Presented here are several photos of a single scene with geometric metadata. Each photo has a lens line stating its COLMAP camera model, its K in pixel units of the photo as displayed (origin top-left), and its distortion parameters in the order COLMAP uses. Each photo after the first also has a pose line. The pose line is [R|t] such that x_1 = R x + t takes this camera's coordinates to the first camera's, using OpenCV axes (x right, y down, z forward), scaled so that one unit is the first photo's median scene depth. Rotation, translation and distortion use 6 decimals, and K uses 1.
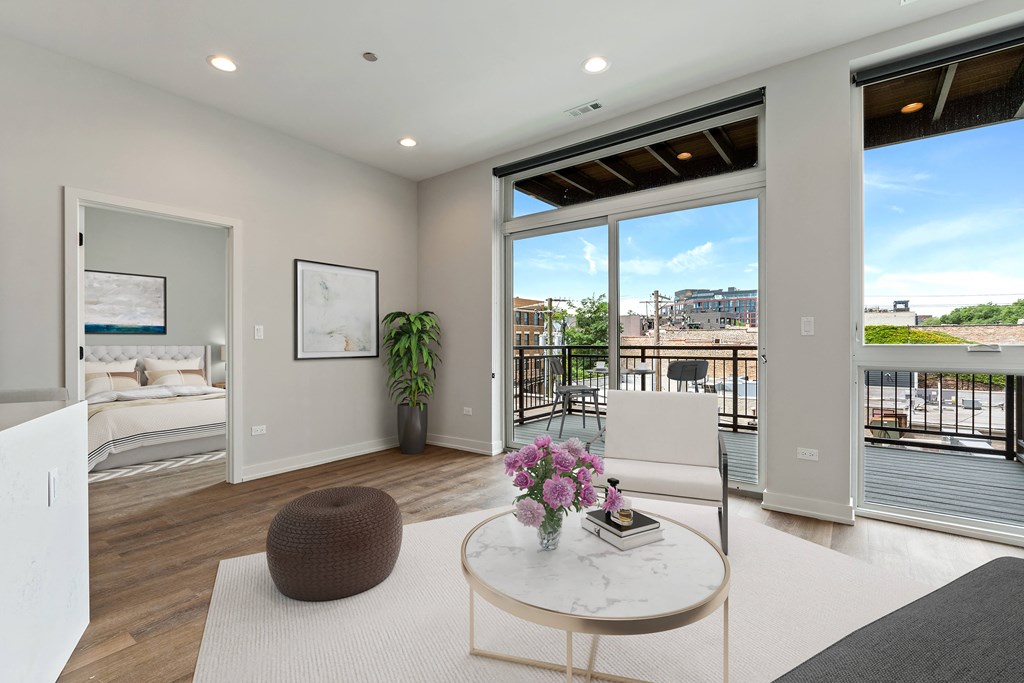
lens RADIAL K [[457.5, 0, 512.0], [0, 457.5, 341.5], [0, 0, 1]] dist [-0.000205, -0.000100]
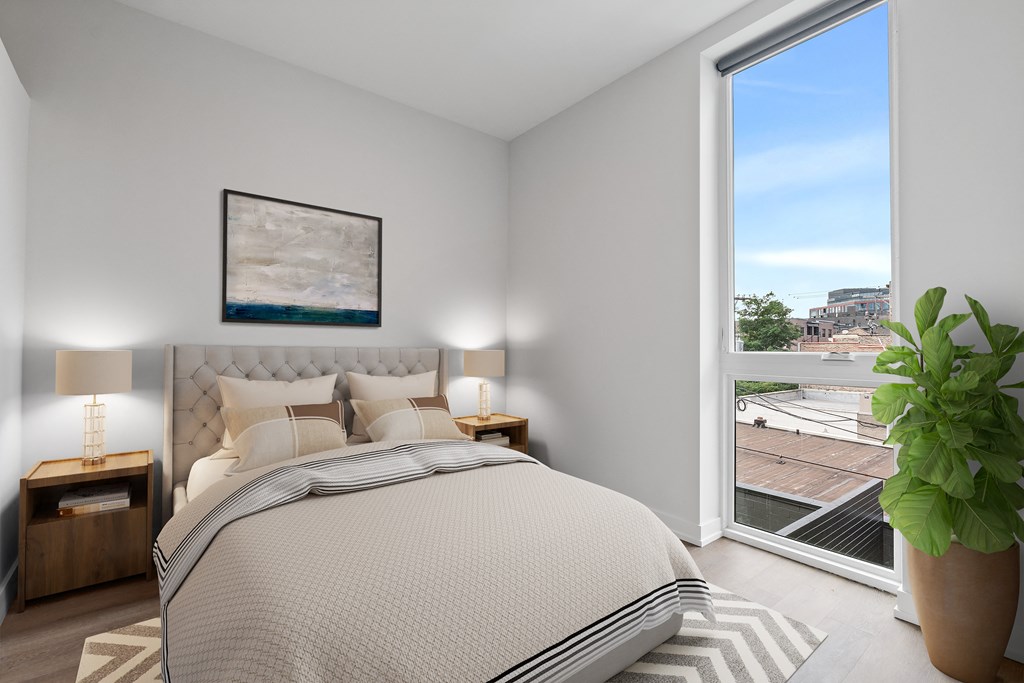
lens RADIAL K [[457.5, 0, 512.0], [0, 457.5, 341.5], [0, 0, 1]] dist [-0.000205, -0.000100]
pose [[0.966177, 0.003736, -0.257854, -0.490484], [-0.007052, 0.999904, -0.011938, 0.006863], [0.257785, 0.013353, 0.966110, 0.549209]]
